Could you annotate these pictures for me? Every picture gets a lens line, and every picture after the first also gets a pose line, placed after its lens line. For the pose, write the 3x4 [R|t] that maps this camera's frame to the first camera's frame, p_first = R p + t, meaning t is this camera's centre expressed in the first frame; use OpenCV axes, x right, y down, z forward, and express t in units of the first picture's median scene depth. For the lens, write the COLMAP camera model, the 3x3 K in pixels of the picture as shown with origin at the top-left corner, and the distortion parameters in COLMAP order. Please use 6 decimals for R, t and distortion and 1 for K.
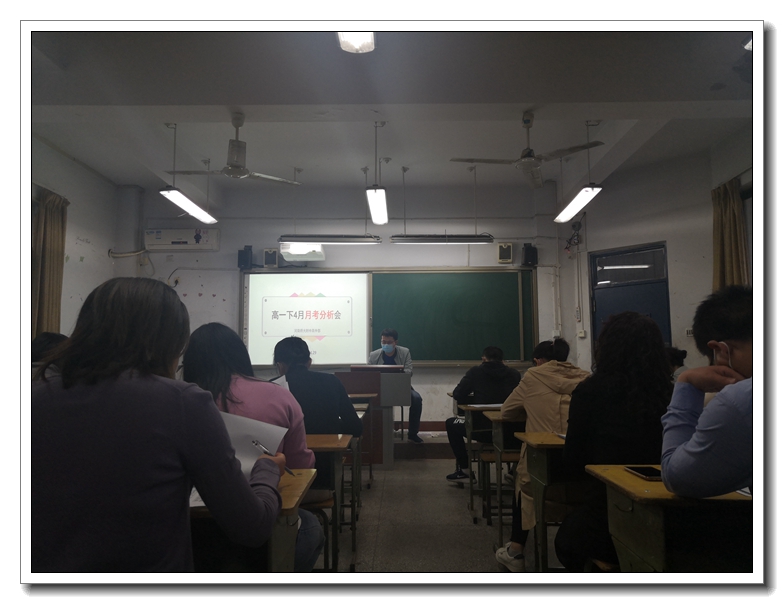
lens RADIAL K [[563.6, 0, 392.0], [0, 563.6, 302.0], [0, 0, 1]] dist [0.001050, 0.025794]
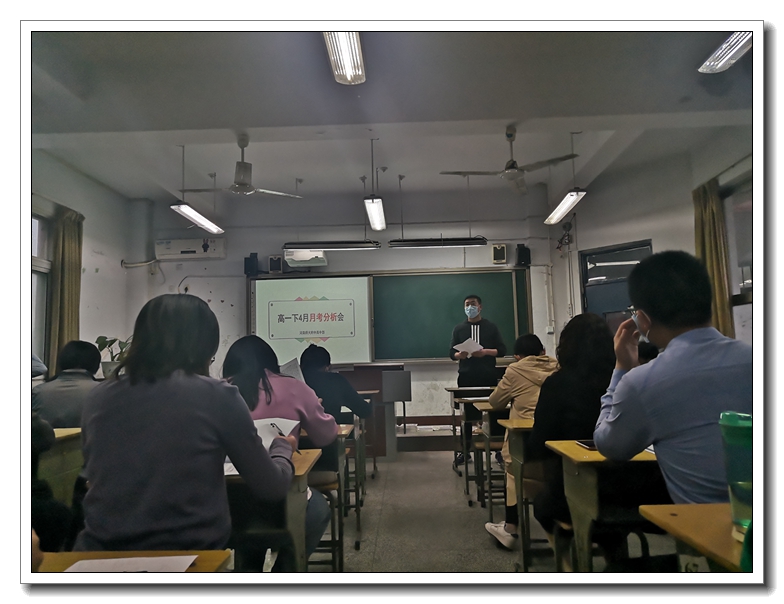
lens RADIAL K [[563.6, 0, 392.0], [0, 563.6, 302.0], [0, 0, 1]] dist [0.001050, 0.025794]
pose [[0.999655, -0.025132, -0.007640, 0.008688], [0.025145, 0.999683, 0.001615, -0.004899], [0.007597, -0.001807, 0.999970, -0.053525]]
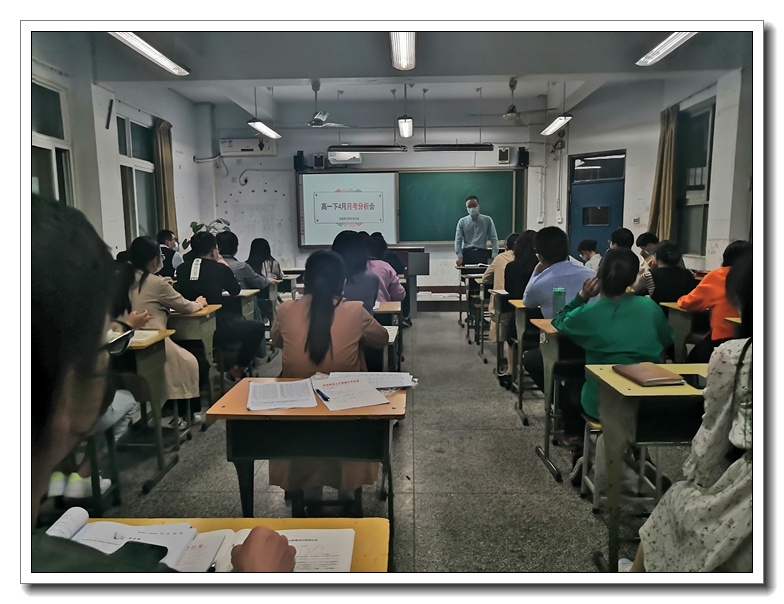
lens RADIAL K [[567.9, 0, 389.1], [0, 567.9, 304.3], [0, 0, 1]] dist [0.004885, 0.012066]
pose [[0.999718, -0.003747, -0.023467, -0.031487], [0.009131, 0.972253, 0.233755, -0.072472], [0.021941, -0.233903, 0.972012, -0.372742]]
